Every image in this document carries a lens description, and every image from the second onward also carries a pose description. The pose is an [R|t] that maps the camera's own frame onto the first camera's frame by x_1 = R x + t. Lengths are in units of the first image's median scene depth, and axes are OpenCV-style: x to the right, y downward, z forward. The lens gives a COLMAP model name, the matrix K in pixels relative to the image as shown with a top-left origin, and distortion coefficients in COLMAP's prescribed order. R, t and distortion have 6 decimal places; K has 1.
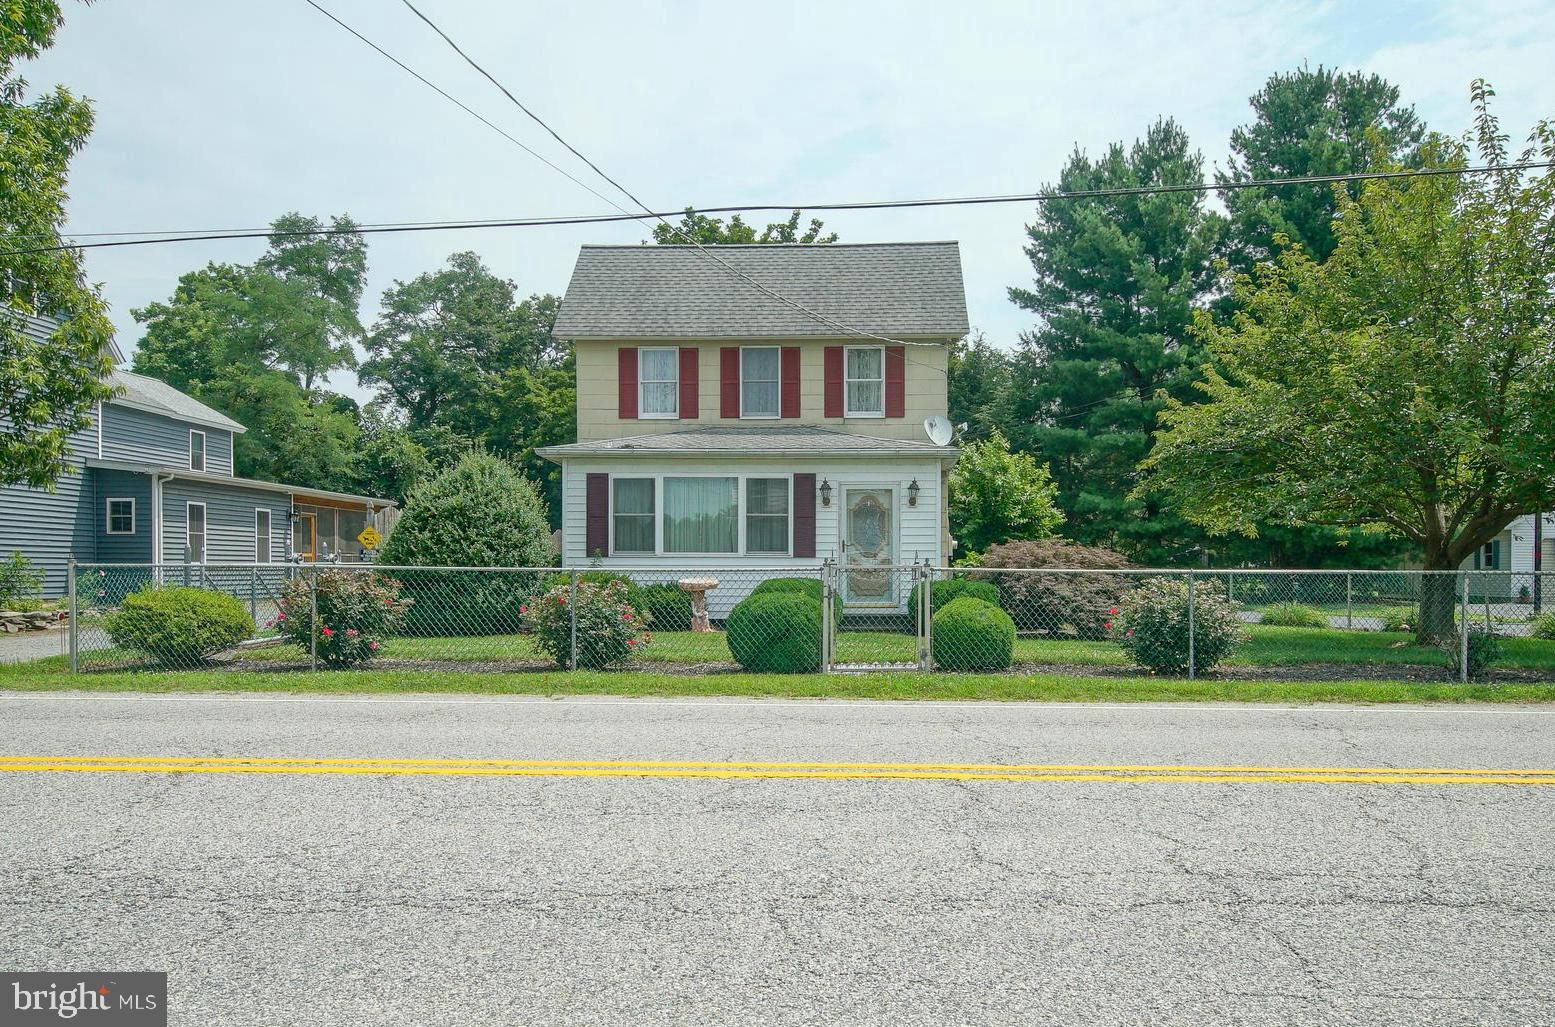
lens RADIAL K [[1154.7, 0, 777.5], [0, 1154.7, 513.5], [0, 0, 1]] dist [-0.003656, -0.000745]
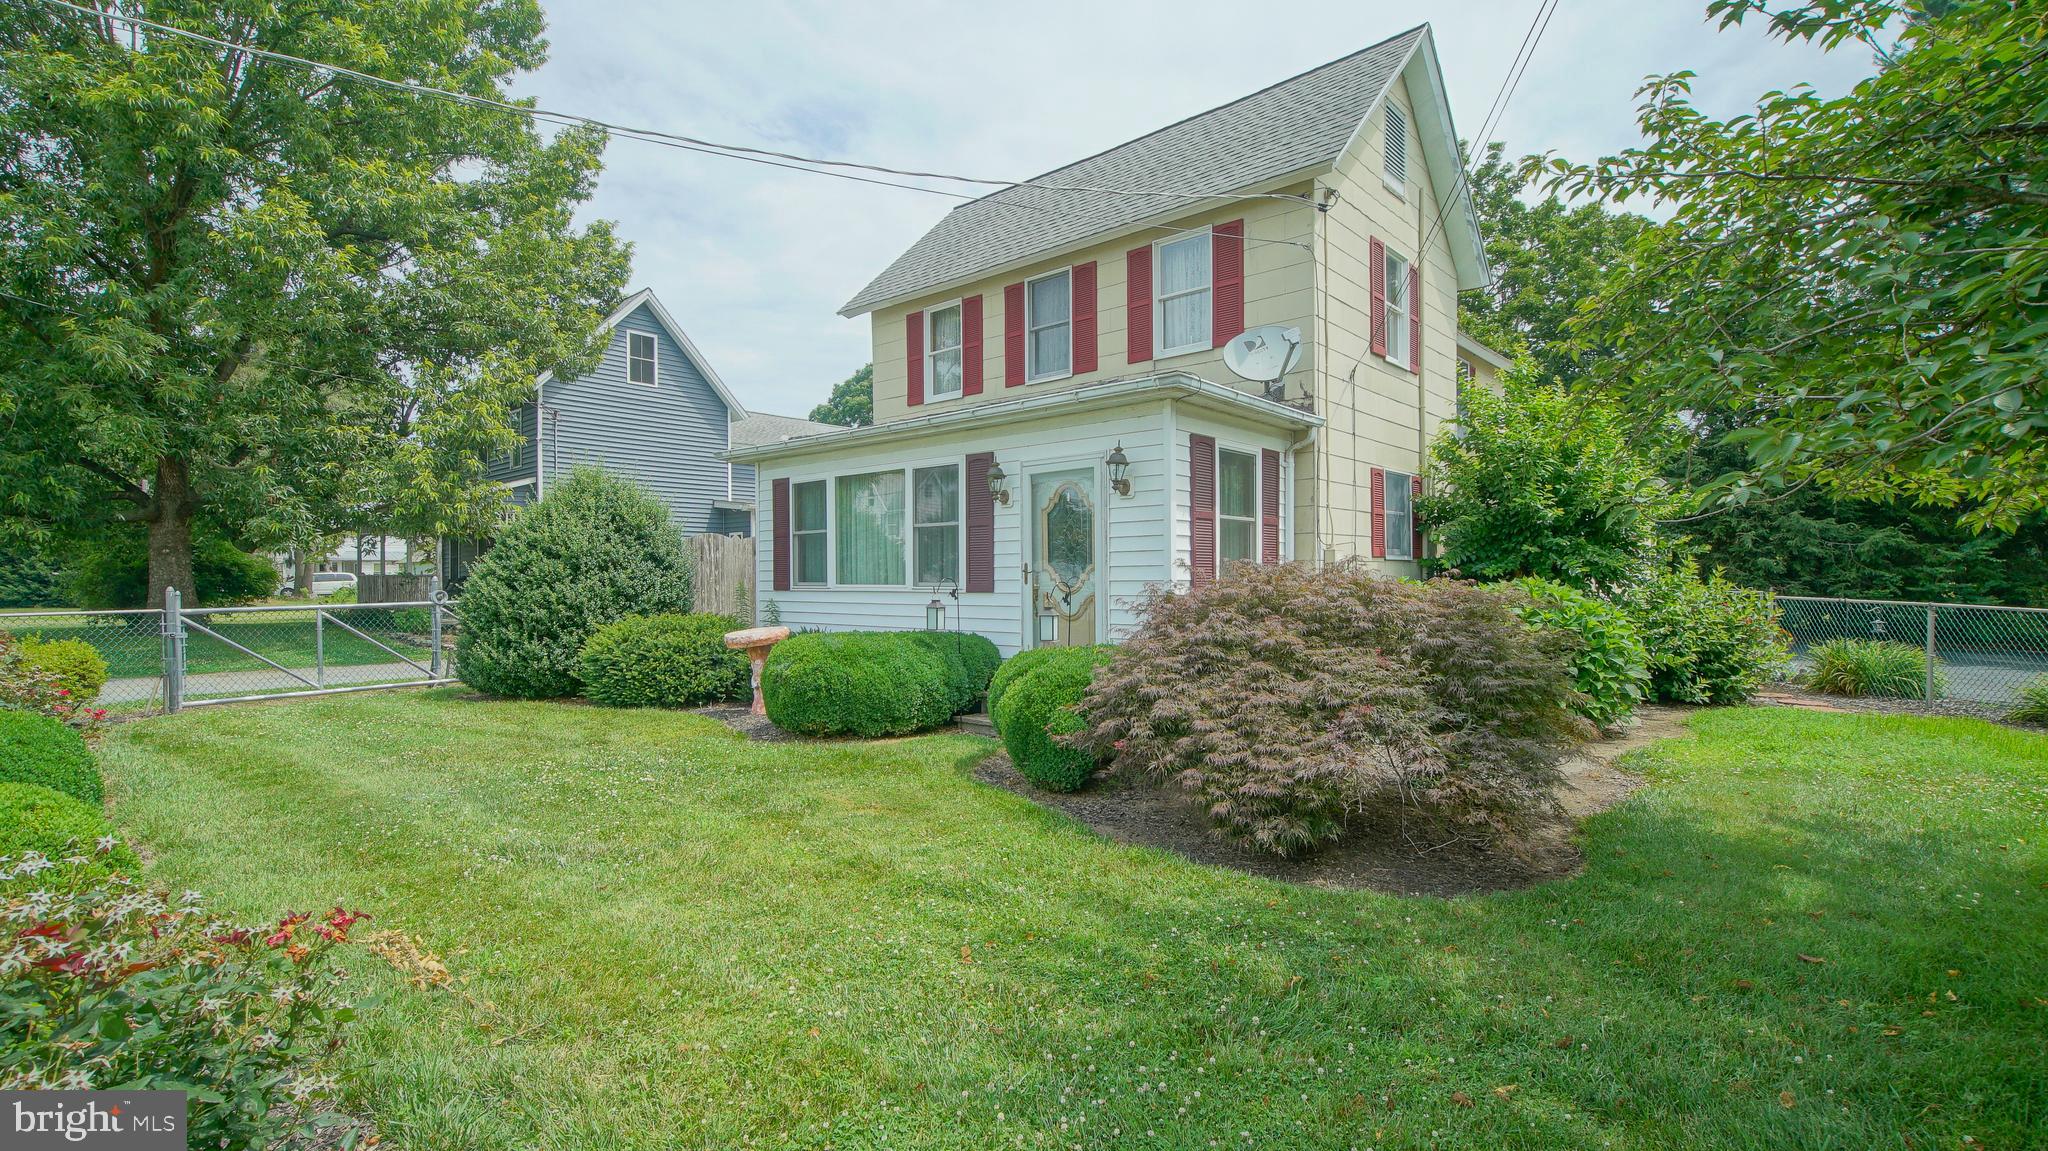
lens RADIAL K [[920.6, 0, 1024.0], [0, 920.6, 575.5], [0, 0, 1]] dist [0.001064, 0.000058]
pose [[0.788371, -0.005113, -0.615178, 0.335204], [0.030067, 0.999091, 0.030228, 0.015306], [0.614464, -0.042327, 0.787808, 0.634163]]
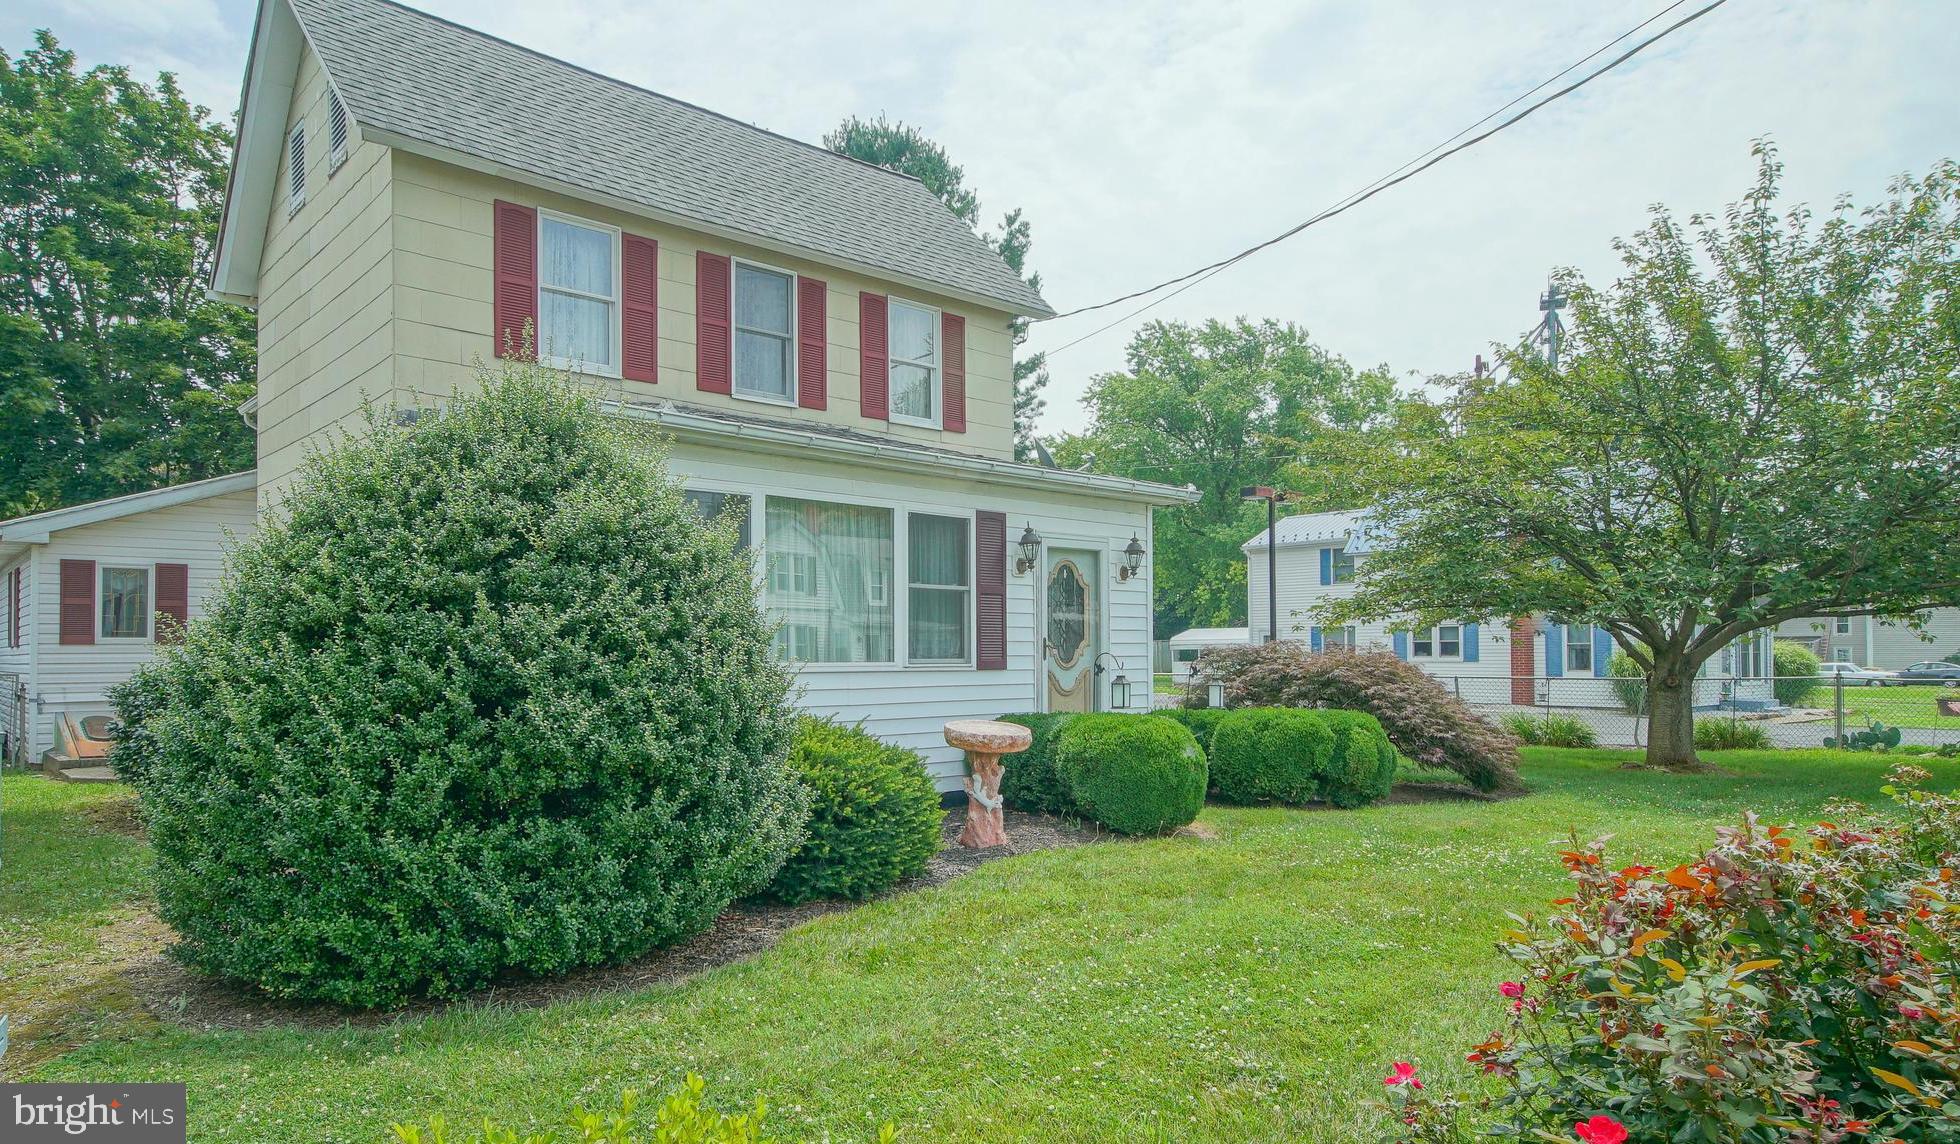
lens RADIAL K [[1182.7, 0, 974.2], [0, 1182.7, 624.0], [0, 0, 1]] dist [-0.000004, -0.000179]
pose [[0.670539, 0.008597, 0.741824, -0.384449], [-0.020892, 0.999755, 0.007299, 0.012864], [-0.741580, -0.020392, 0.670554, 0.640566]]
